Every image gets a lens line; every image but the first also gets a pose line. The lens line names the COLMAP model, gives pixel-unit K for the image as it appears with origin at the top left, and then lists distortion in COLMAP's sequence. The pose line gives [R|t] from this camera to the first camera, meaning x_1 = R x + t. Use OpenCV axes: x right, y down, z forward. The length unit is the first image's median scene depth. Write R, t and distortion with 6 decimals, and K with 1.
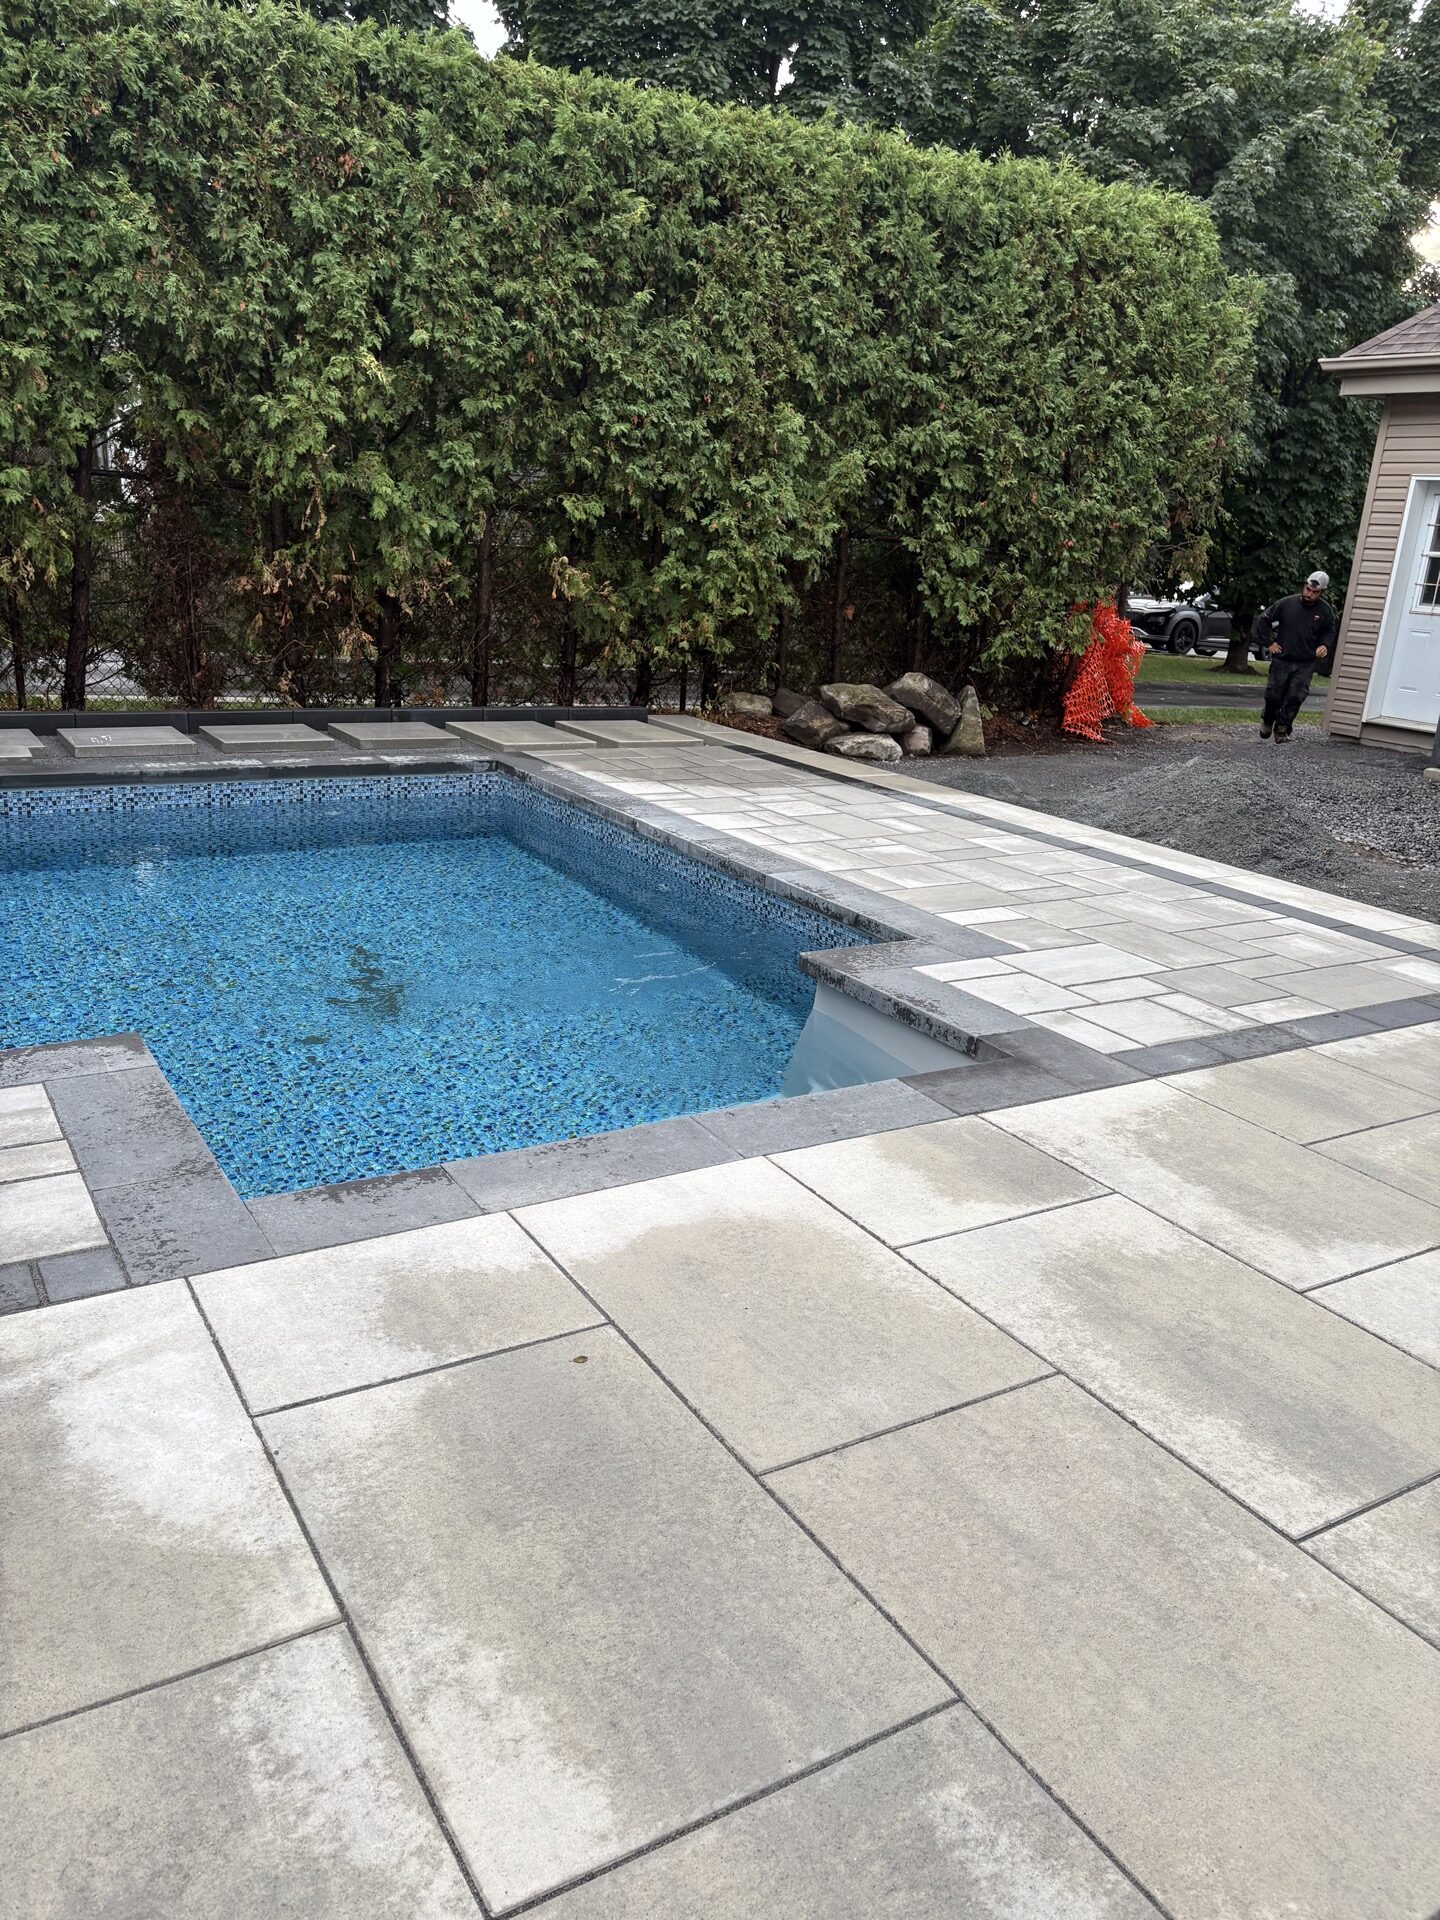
lens RADIAL K [[1448.9, 0, 717.1], [0, 1448.9, 947.5], [0, 0, 1]] dist [0.054617, -0.061399]
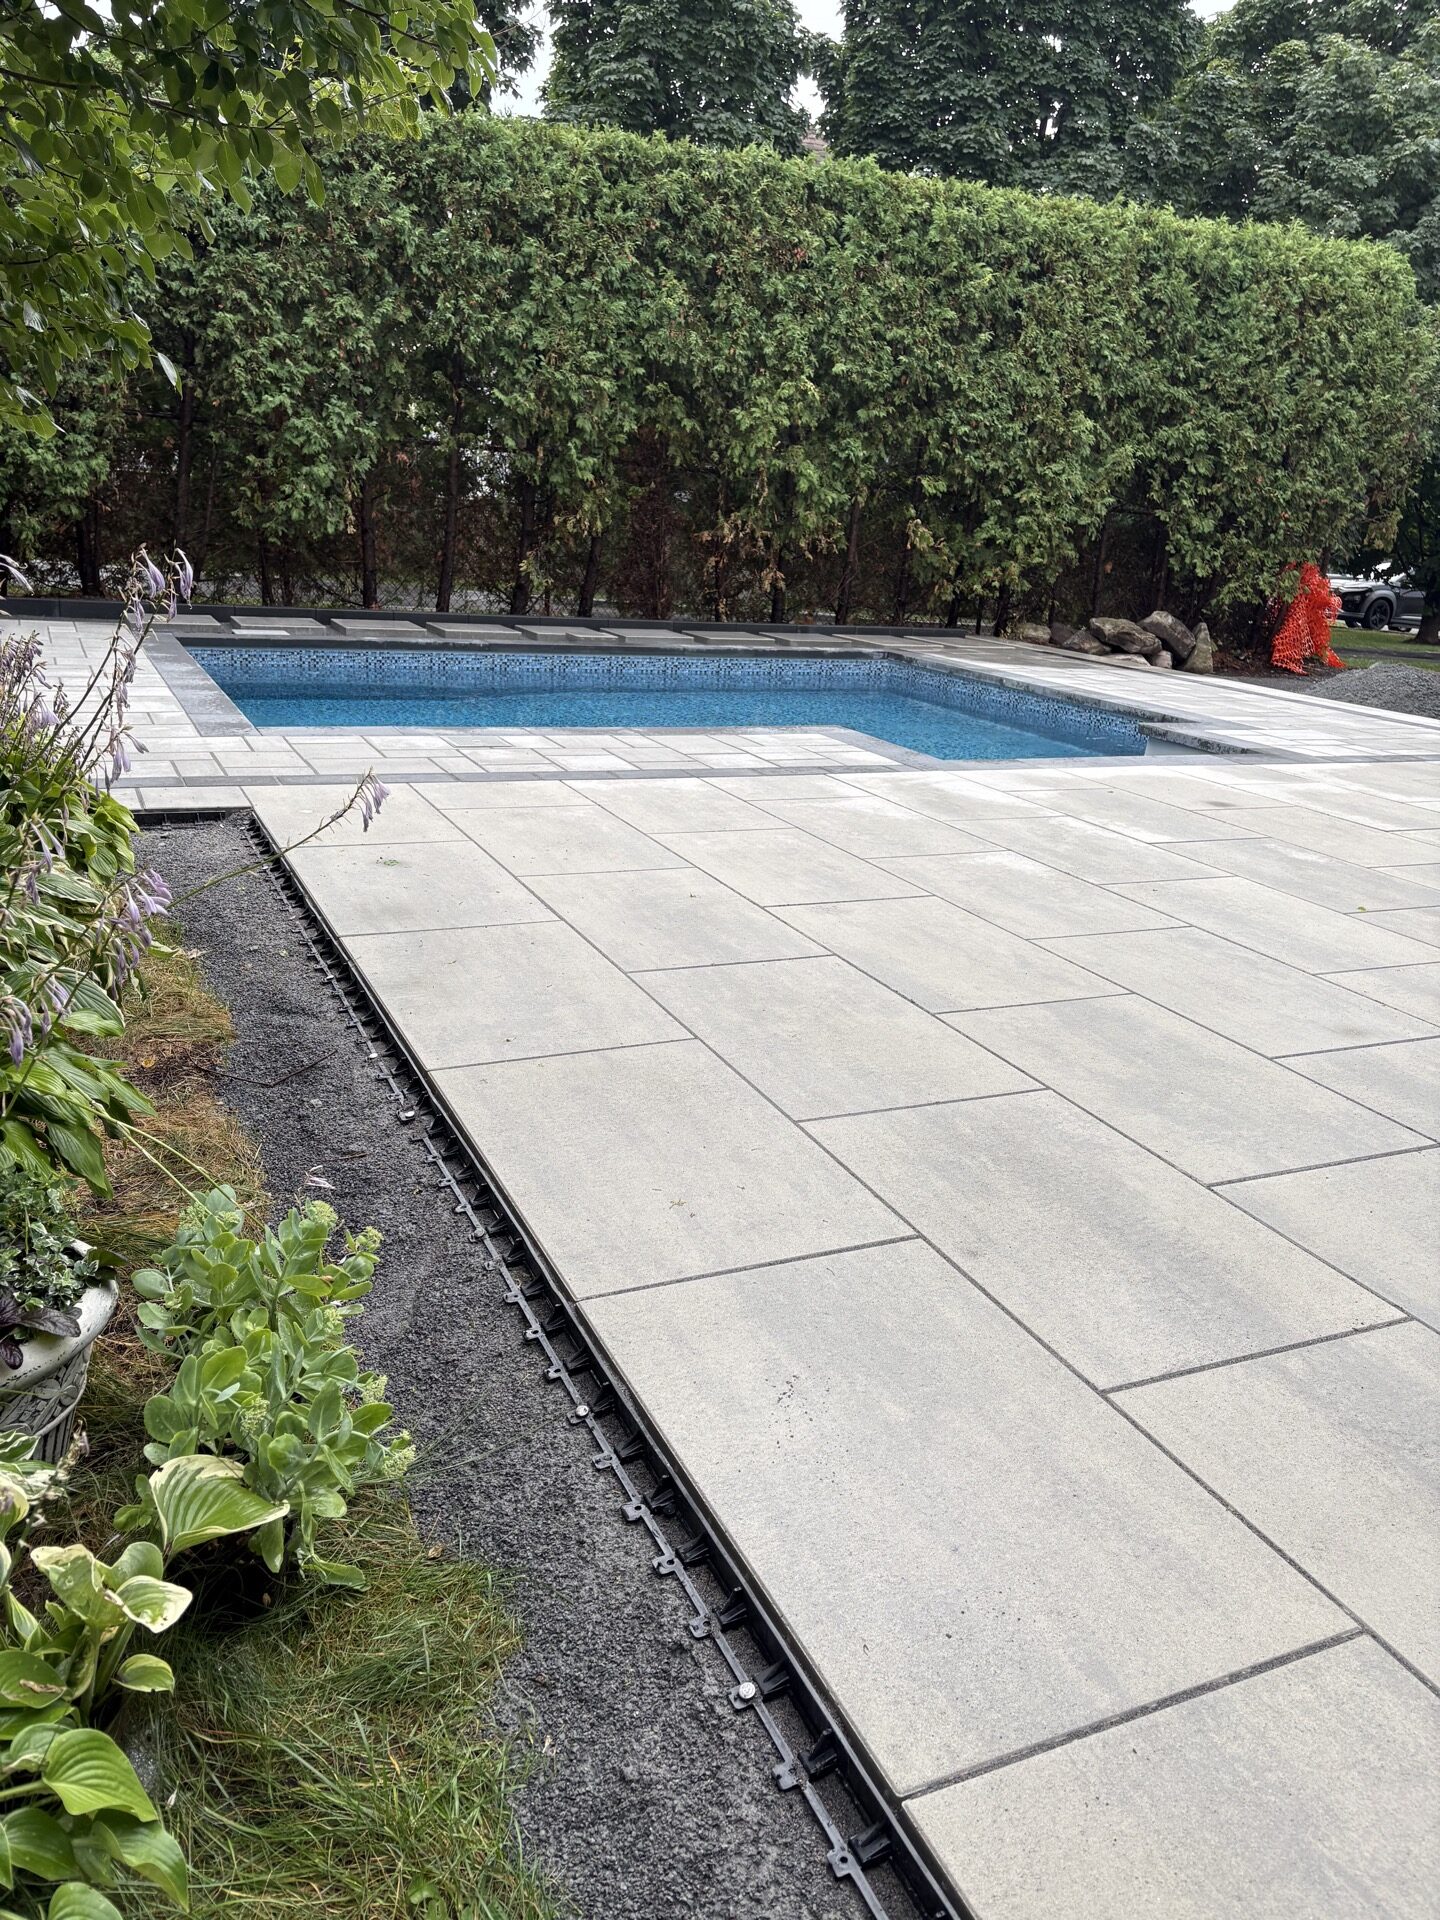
lens RADIAL K [[1448.9, 0, 706.0], [0, 1448.9, 929.2], [0, 0, 1]] dist [0.054617, -0.061399]
pose [[0.992494, 0.042273, -0.114754, -0.120349], [-0.042652, 0.999090, -0.000844, 0.129747], [0.114614, 0.005732, 0.993394, -0.398927]]
